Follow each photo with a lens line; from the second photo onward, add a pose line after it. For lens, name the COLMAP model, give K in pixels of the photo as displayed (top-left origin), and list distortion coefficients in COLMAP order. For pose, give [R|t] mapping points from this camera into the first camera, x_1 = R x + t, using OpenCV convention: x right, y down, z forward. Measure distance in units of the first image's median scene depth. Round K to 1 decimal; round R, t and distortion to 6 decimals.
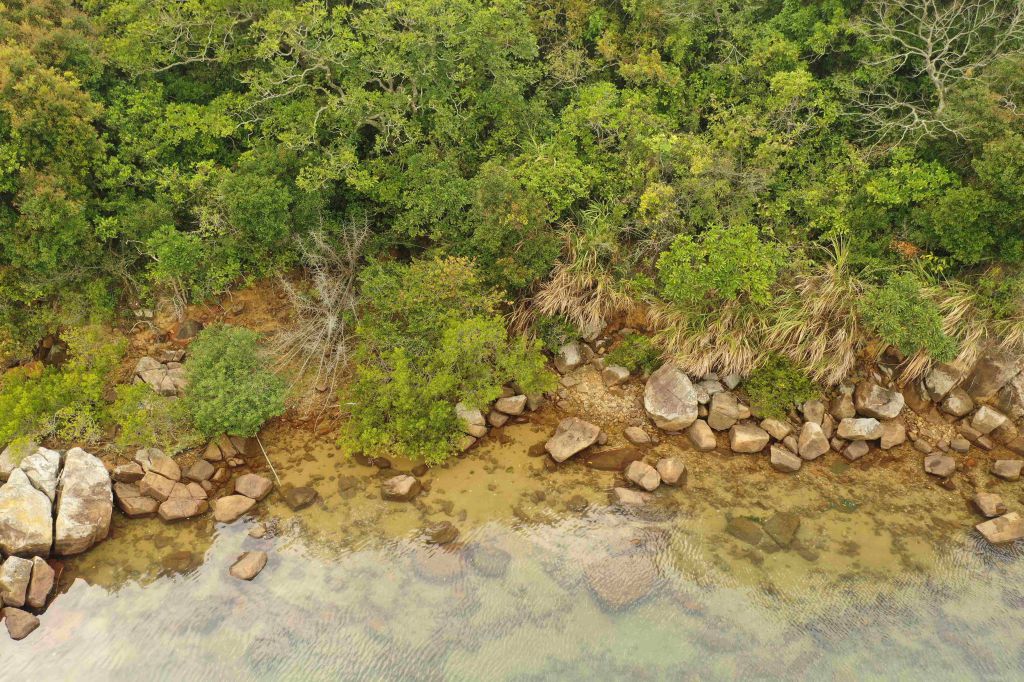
lens RADIAL K [[813.0, 0, 506.4], [0, 813.0, 338.8], [0, 0, 1]] dist [0.002872, 0.020032]
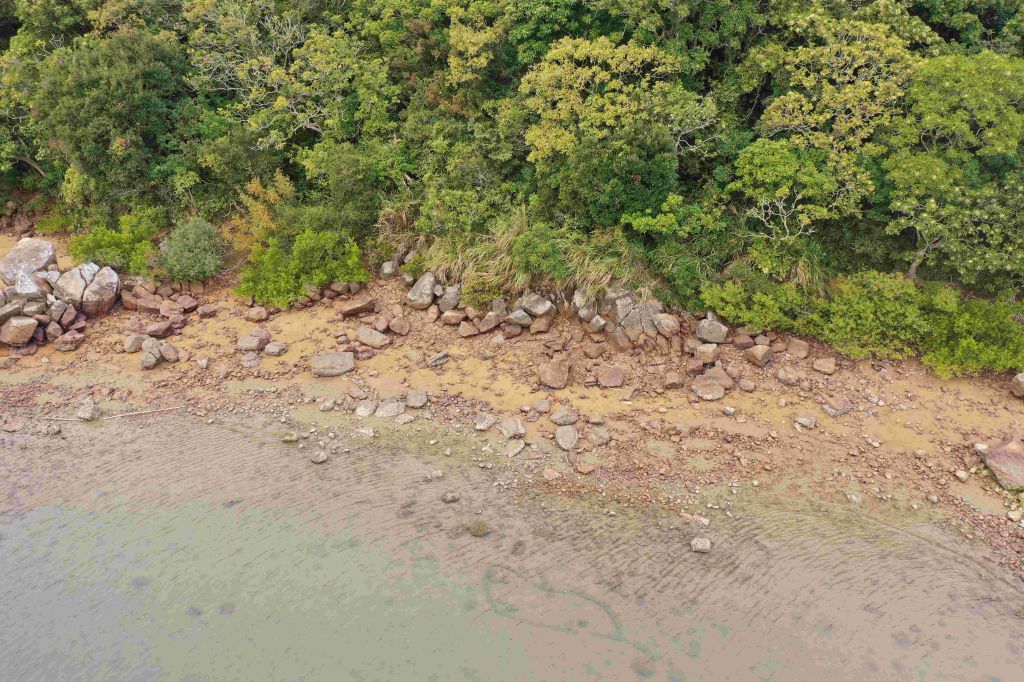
lens RADIAL K [[813.0, 0, 512.3], [0, 813.0, 348.2], [0, 0, 1]] dist [0.002872, 0.020032]
pose [[0.953705, 0.127905, -0.272190, 0.883388], [-0.153169, 0.985455, -0.073600, 0.294977], [0.258818, 0.111884, 0.959425, -0.561948]]
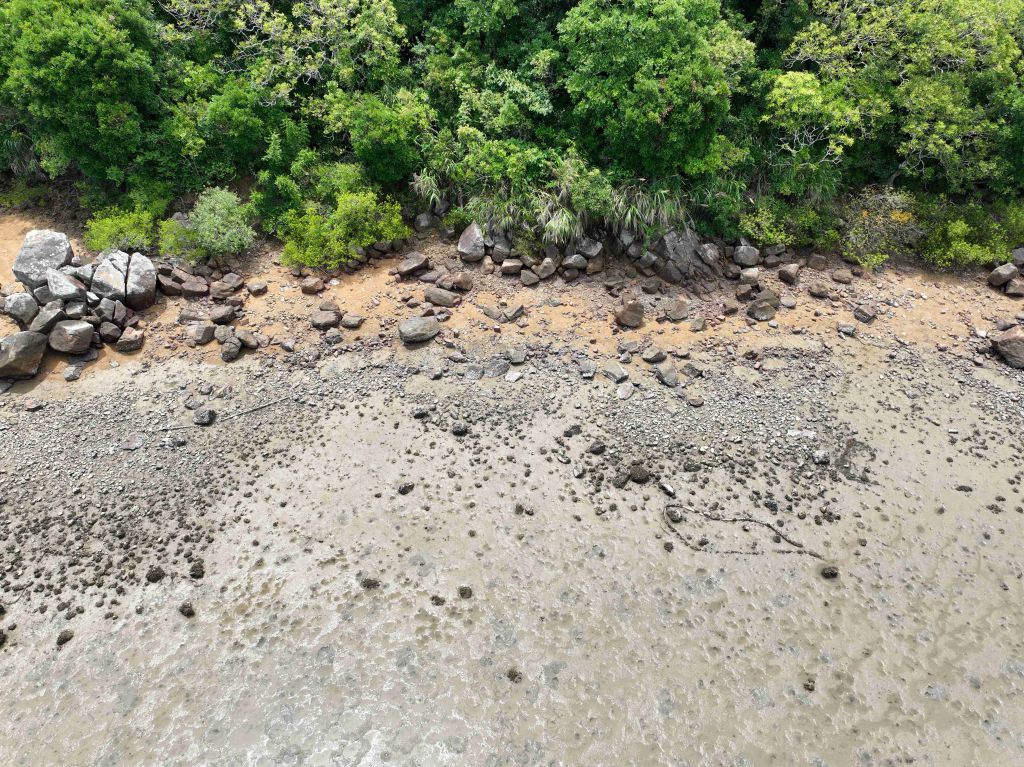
lens RADIAL K [[708.6, 0, 512.4], [0, 708.6, 386.8], [0, 0, 1]] dist [-0.005500, 0.019401]
pose [[0.998384, 0.035013, -0.044749, 0.383059], [-0.028729, 0.990554, 0.134080, 0.179641], [0.049021, -0.132578, 0.989960, -0.561689]]
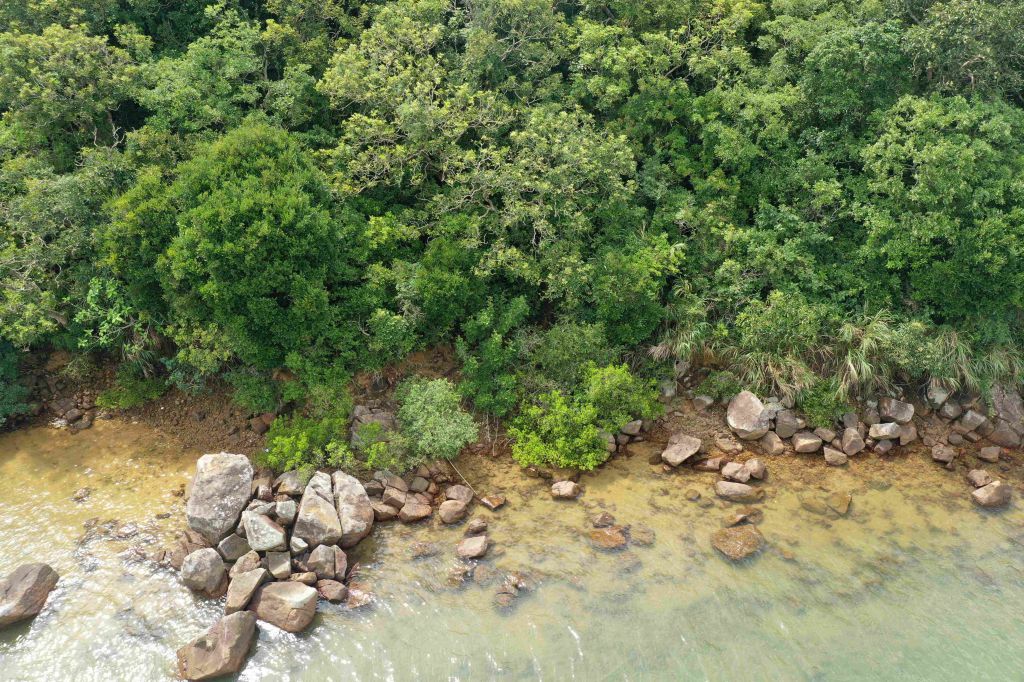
lens RADIAL K [[813.0, 0, 520.7], [0, 813.0, 336.5], [0, 0, 1]] dist [0.002872, 0.020032]
pose [[0.997821, -0.046041, 0.047268, -0.249670], [0.049153, 0.996546, -0.066937, 0.011918], [-0.044023, 0.069114, 0.996637, -0.378492]]
